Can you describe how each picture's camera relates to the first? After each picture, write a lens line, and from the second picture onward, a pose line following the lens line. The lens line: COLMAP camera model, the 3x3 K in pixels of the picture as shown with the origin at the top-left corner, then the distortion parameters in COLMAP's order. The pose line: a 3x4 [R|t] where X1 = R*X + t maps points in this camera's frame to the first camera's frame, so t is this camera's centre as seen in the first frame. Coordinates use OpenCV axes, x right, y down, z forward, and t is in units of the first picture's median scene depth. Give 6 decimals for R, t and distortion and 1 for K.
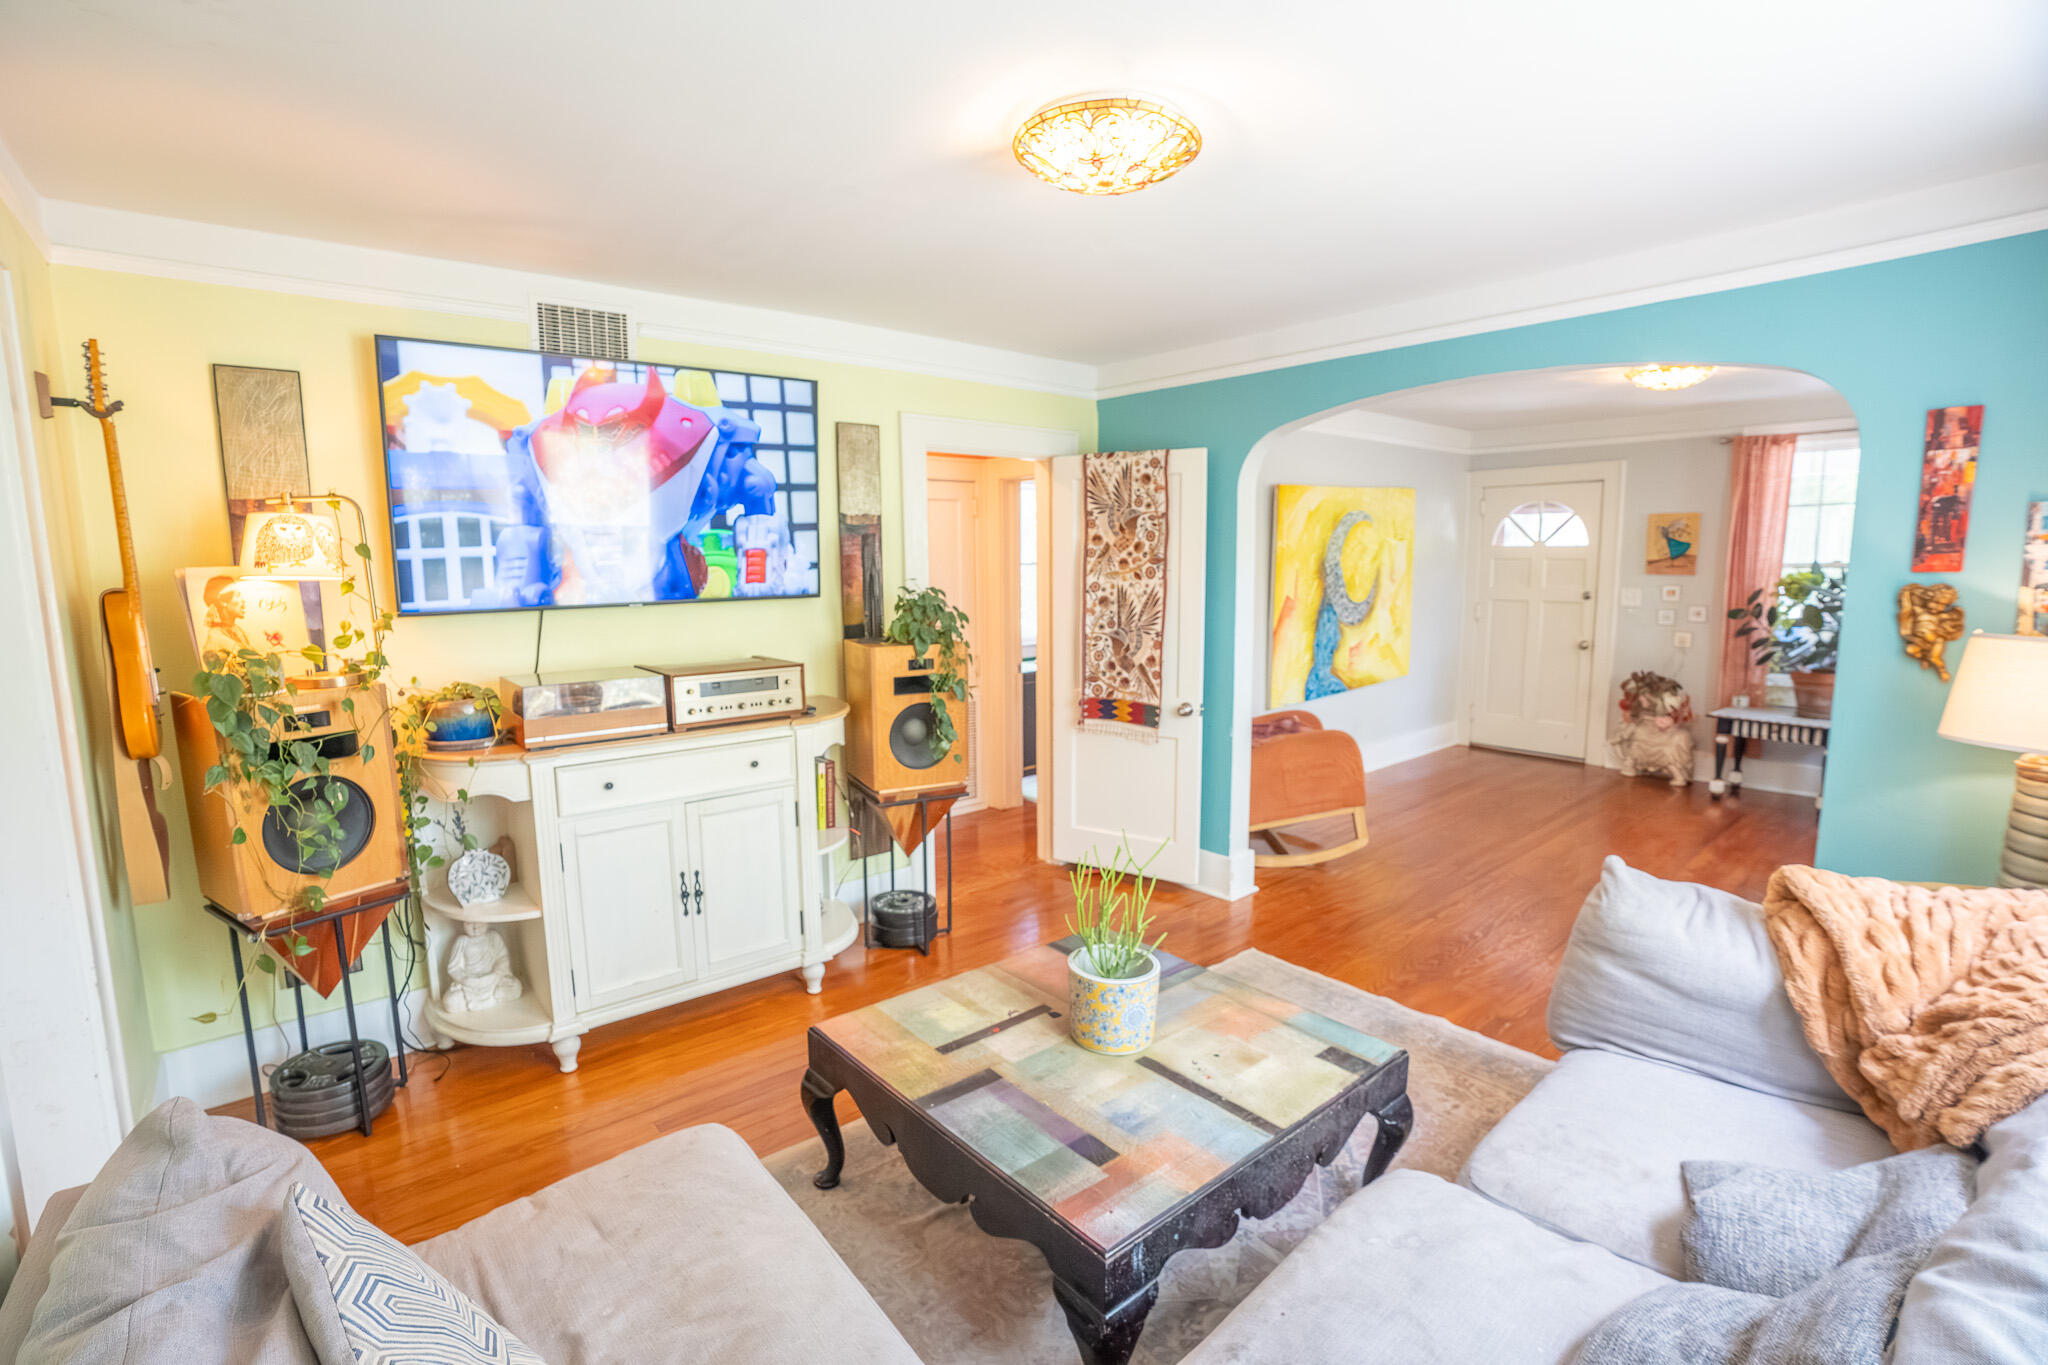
lens RADIAL K [[934.9, 0, 1003.5], [0, 934.9, 688.8], [0, 0, 1]] dist [-0.067490, 0.023588]
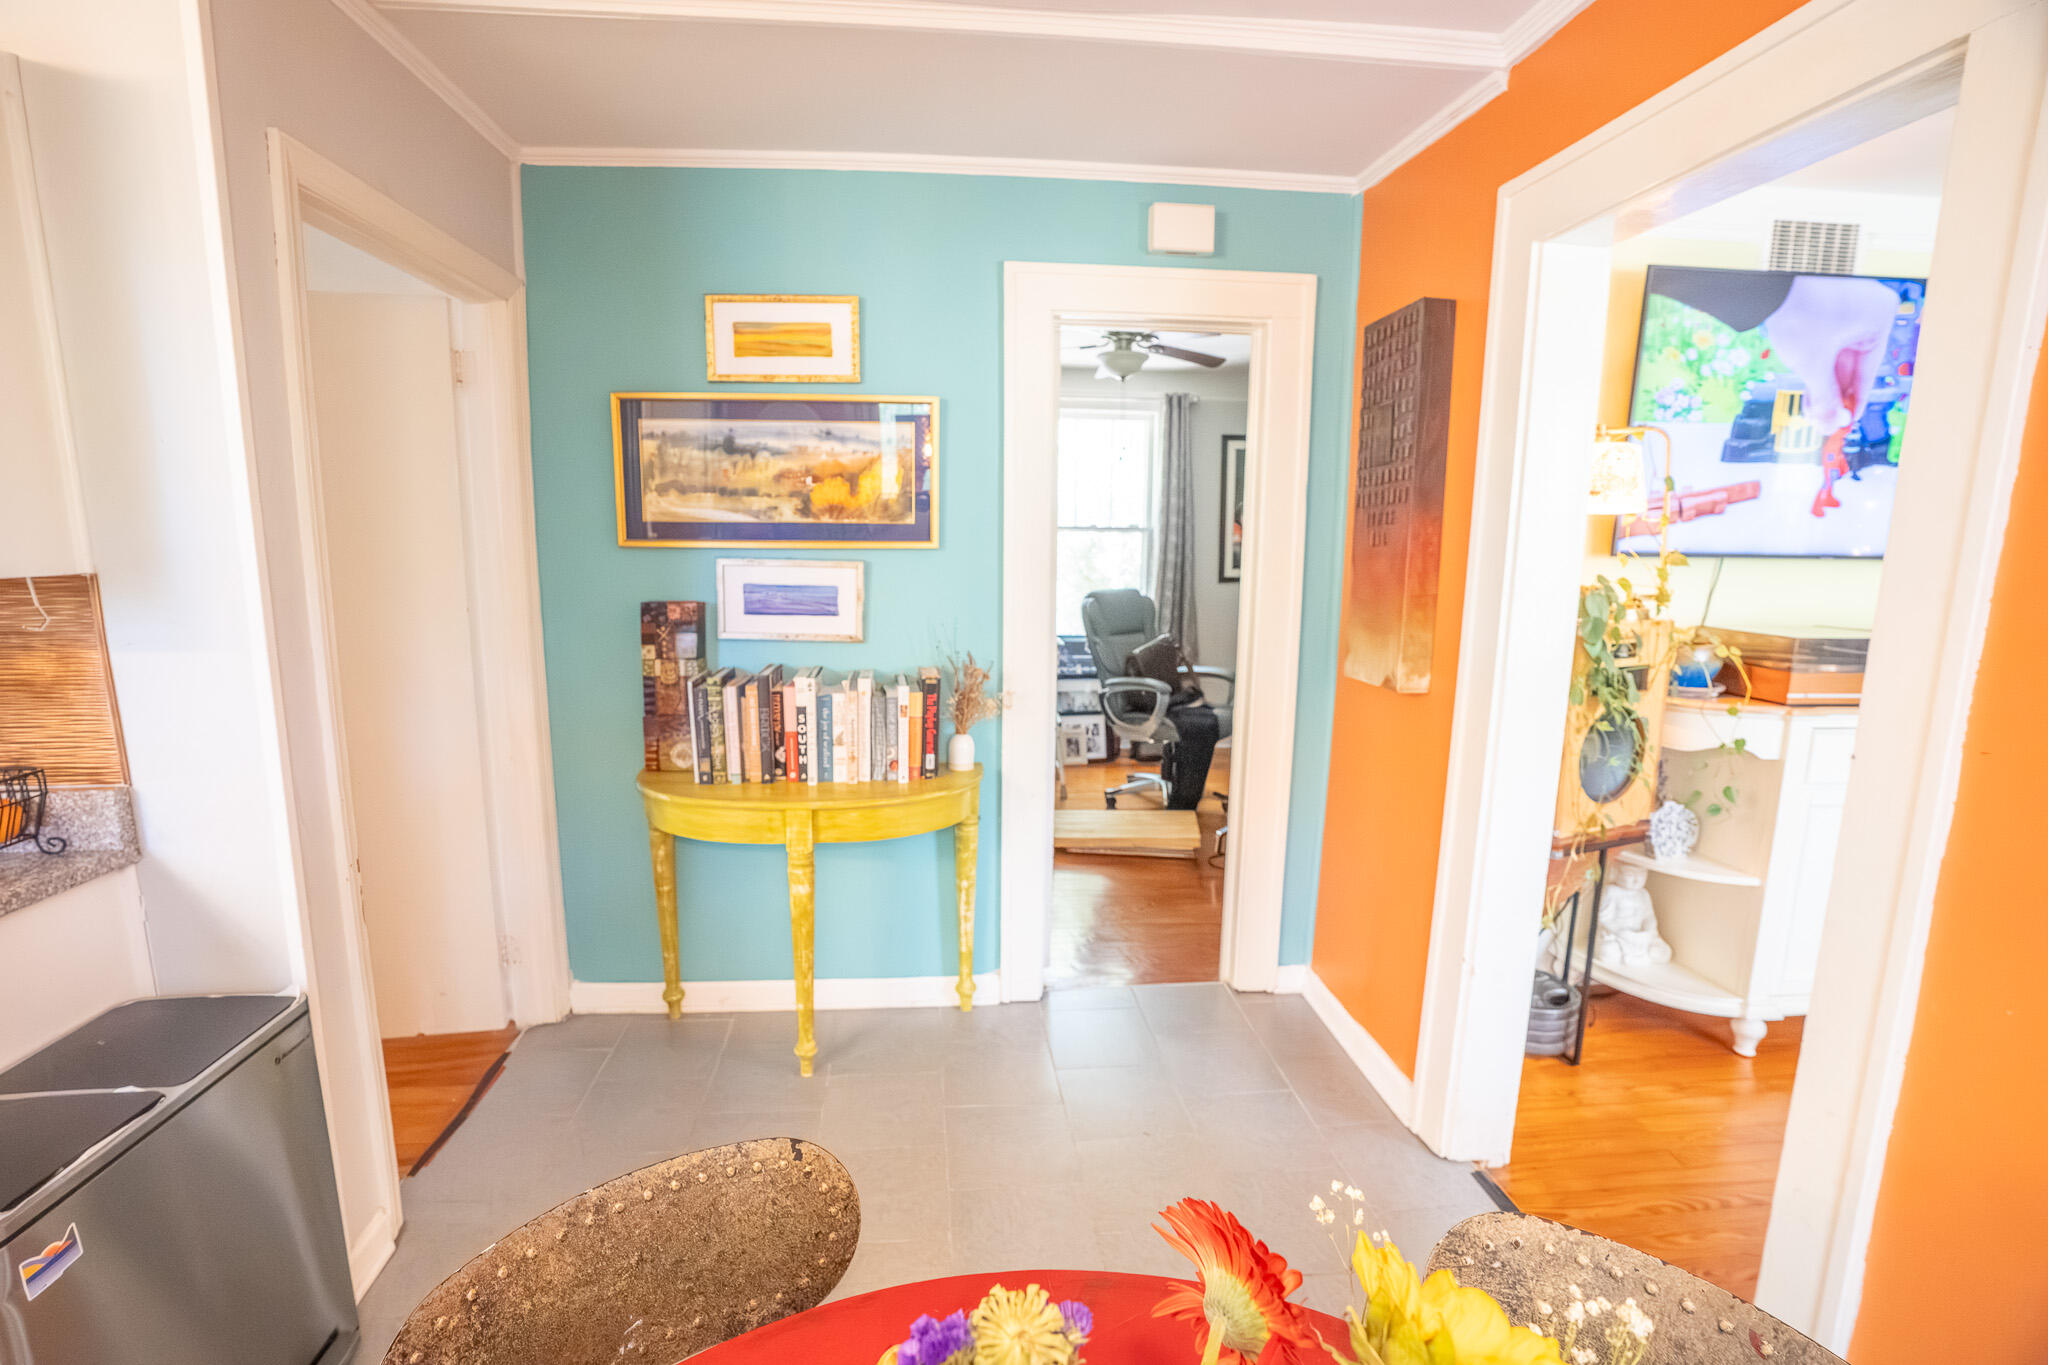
lens RADIAL K [[934.9, 0, 1003.5], [0, 934.9, 688.8], [0, 0, 1]] dist [-0.067490, 0.023588]
pose [[0.818612, 0.110434, -0.563630, -0.402481], [-0.096768, 0.993831, 0.054179, 0.047737], [0.566136, 0.010190, 0.824249, -0.116800]]
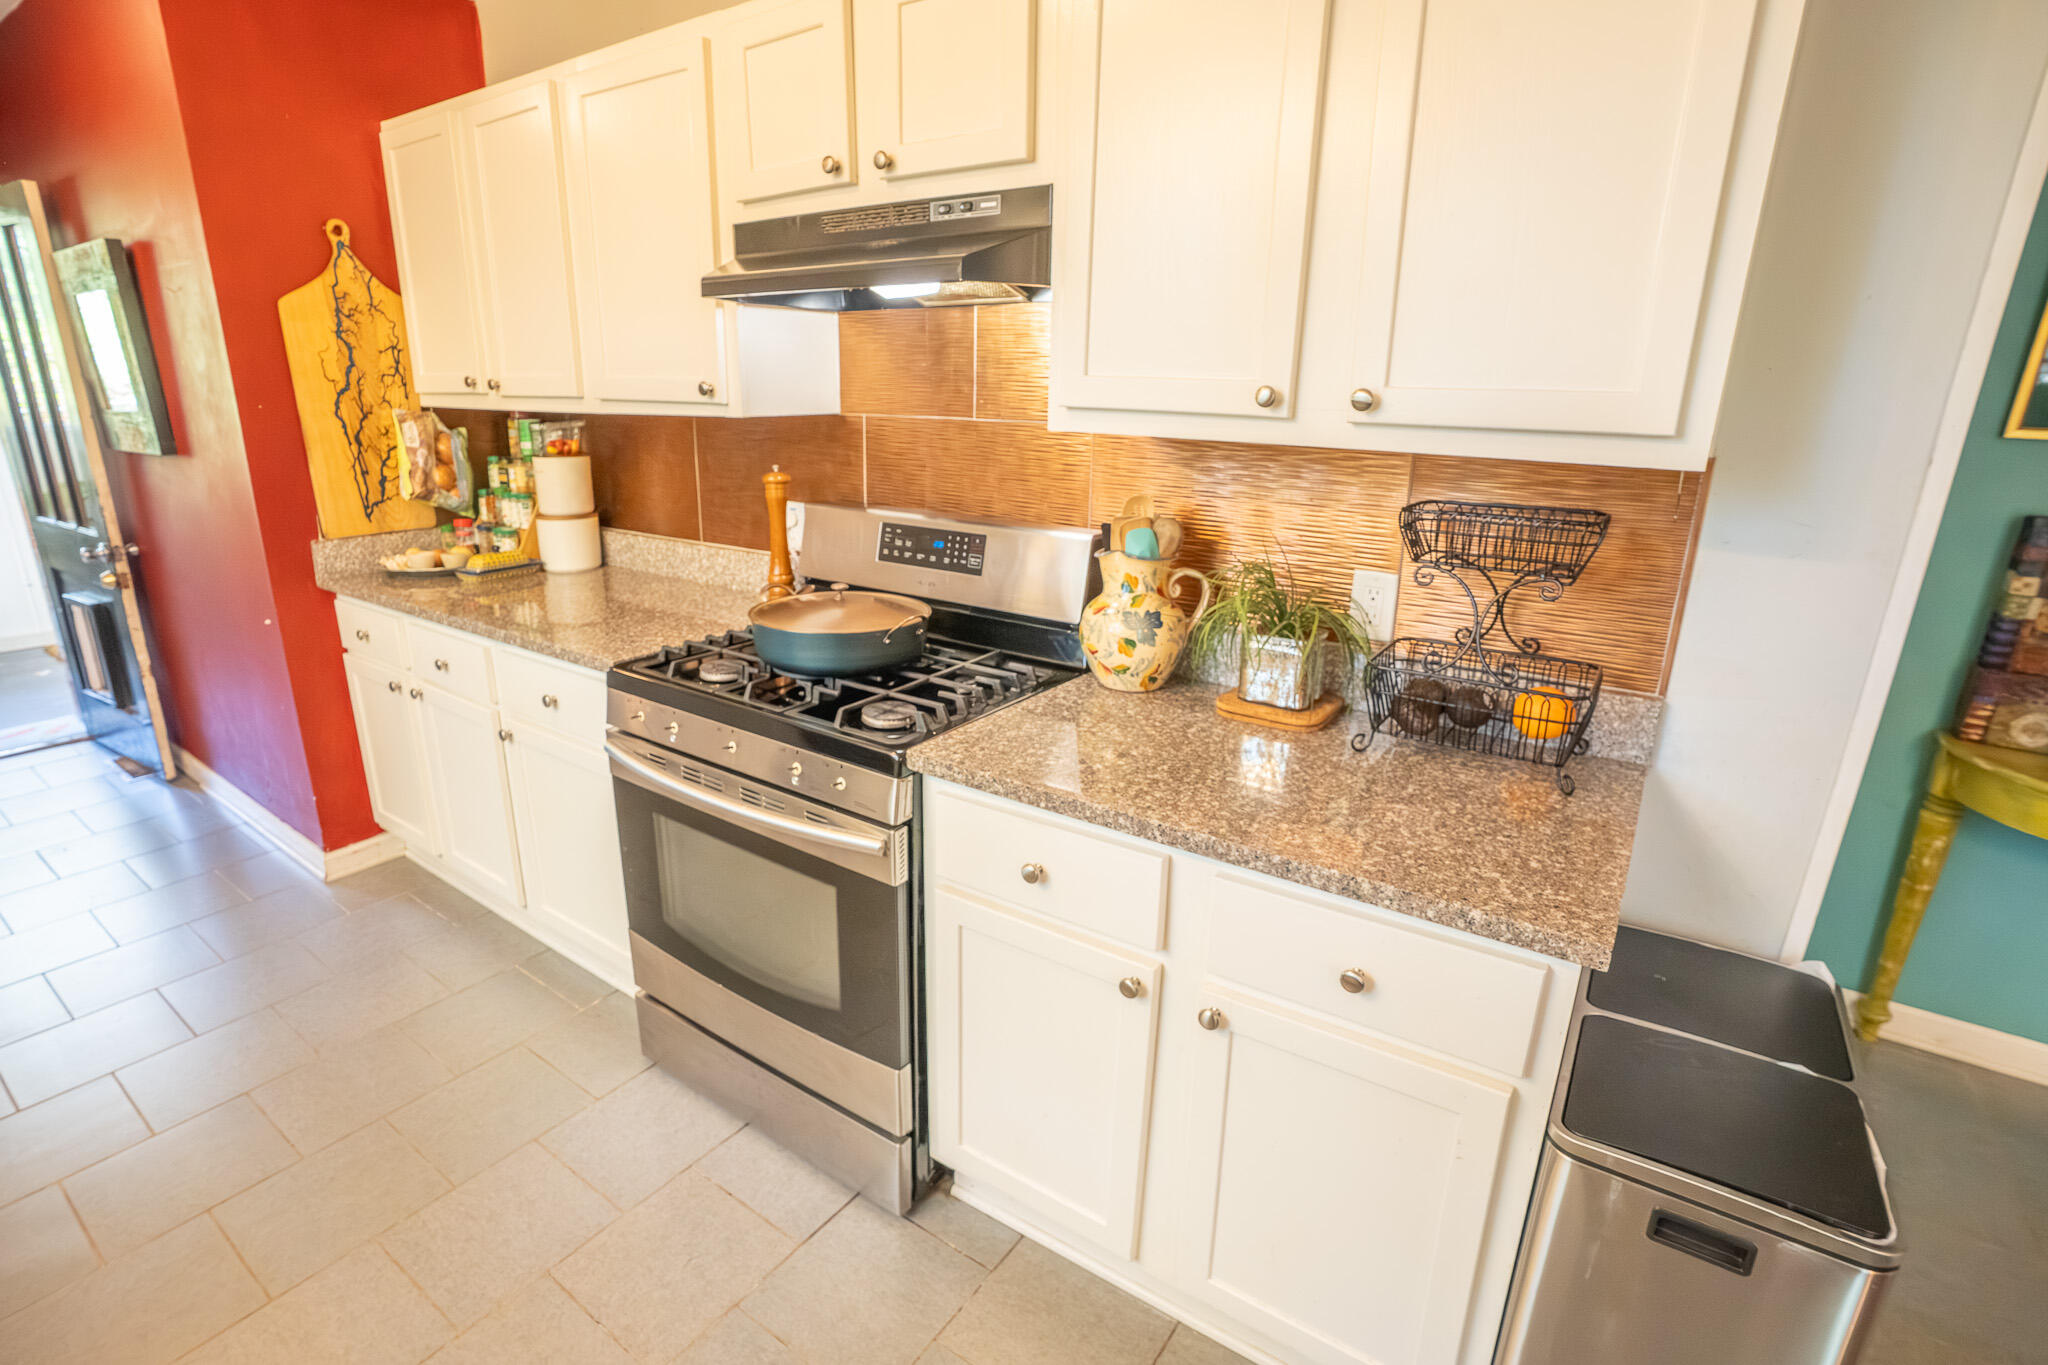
lens RADIAL K [[985.4, 0, 1001.9], [0, 985.4, 690.5], [0, 0, 1]] dist [-0.067598, 0.022412]
pose [[0.254499, 0.307312, -0.916946, -0.623992], [-0.156610, 0.948747, 0.274503, 0.078978], [0.954308, 0.073742, 0.289583, -0.336582]]
